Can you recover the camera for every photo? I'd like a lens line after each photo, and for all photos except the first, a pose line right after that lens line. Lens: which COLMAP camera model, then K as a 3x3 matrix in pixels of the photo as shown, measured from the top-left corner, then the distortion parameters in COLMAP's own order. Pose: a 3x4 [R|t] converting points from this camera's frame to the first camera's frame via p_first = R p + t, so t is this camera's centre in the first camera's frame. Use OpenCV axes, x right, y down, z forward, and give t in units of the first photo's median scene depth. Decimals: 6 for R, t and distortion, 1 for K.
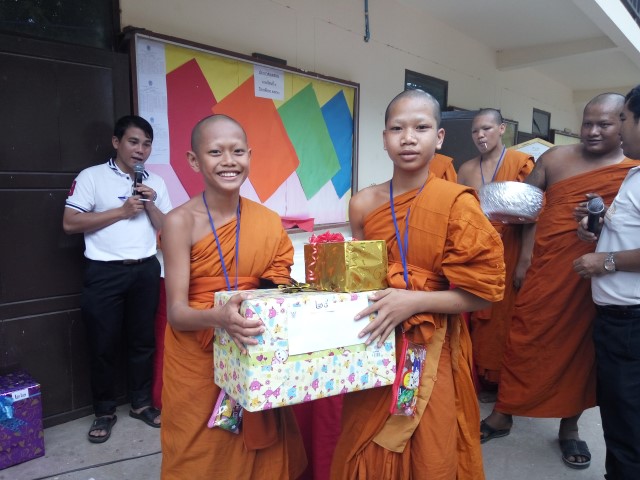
lens RADIAL K [[518.0, 0, 316.6], [0, 518.0, 240.3], [0, 0, 1]] dist [0.078267, -0.091113]
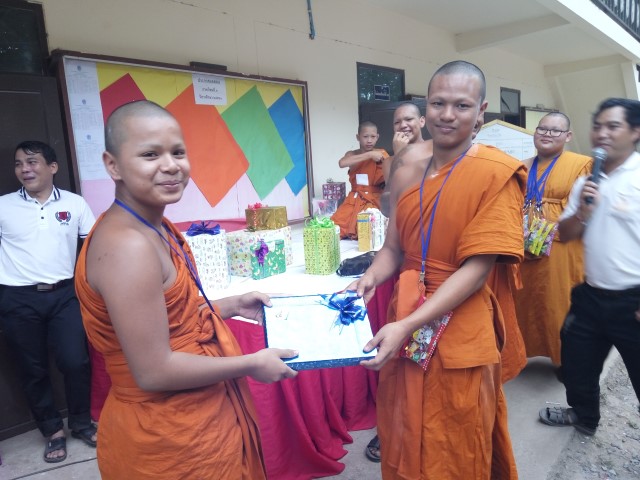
lens RADIAL K [[518.0, 0, 324.1], [0, 518.0, 239.9], [0, 0, 1]] dist [0.078267, -0.091113]
pose [[0.997257, -0.073021, -0.012099, 0.117123], [0.073289, 0.997036, 0.023428, -0.014226], [0.010353, -0.024251, 0.999652, -0.029995]]
